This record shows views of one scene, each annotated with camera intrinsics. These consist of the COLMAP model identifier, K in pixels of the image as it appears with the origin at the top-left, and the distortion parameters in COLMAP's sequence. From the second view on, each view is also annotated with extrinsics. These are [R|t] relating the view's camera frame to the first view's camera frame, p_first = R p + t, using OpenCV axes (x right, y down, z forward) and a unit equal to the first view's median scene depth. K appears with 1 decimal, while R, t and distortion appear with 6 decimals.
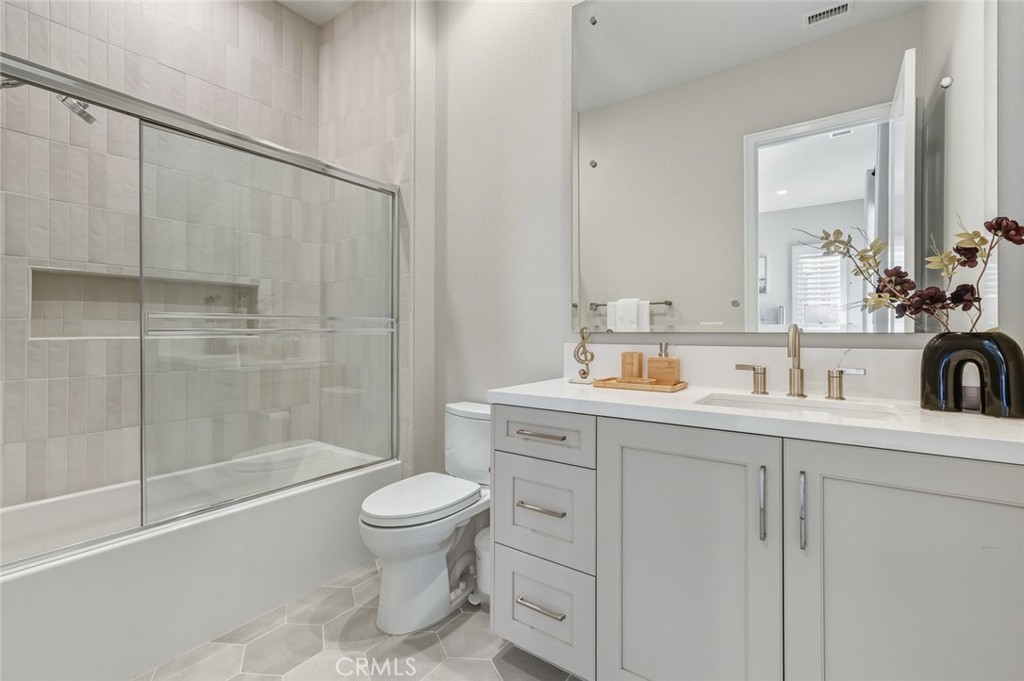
lens RADIAL K [[450.9, 0, 506.1], [0, 450.9, 338.0], [0, 0, 1]] dist [-0.002782, 0.002430]
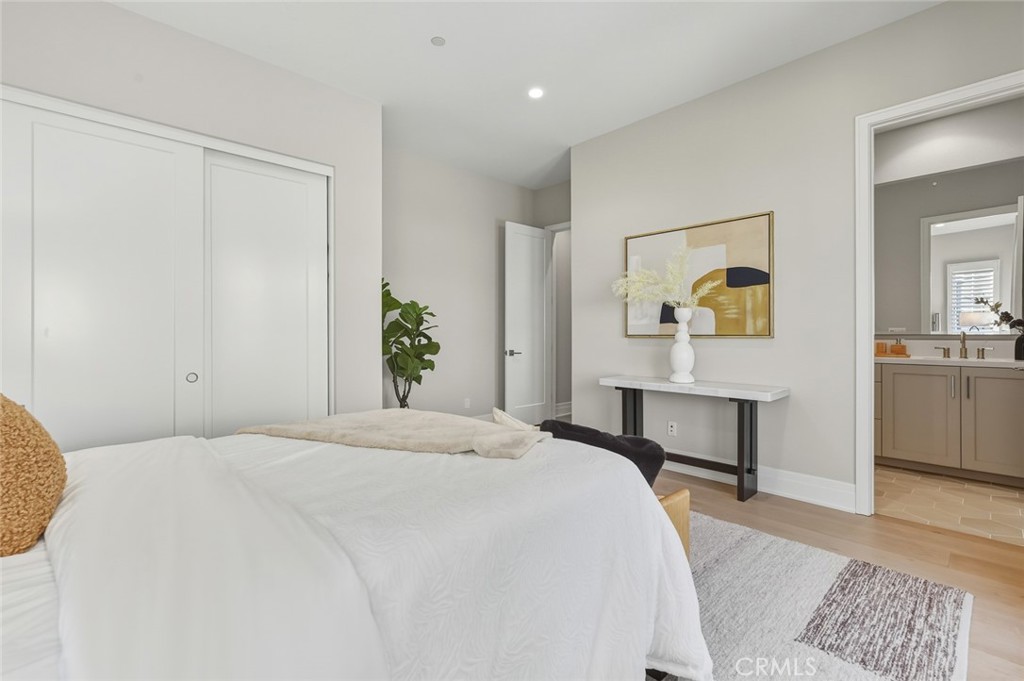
lens RADIAL K [[450.9, 0, 507.5], [0, 450.9, 339.9], [0, 0, 1]] dist [-0.002782, 0.002430]
pose [[0.981518, 0.004445, -0.191320, -1.361247], [-0.004170, 0.999990, 0.001836, 0.024292], [0.191326, -0.001004, 0.981526, -1.944366]]
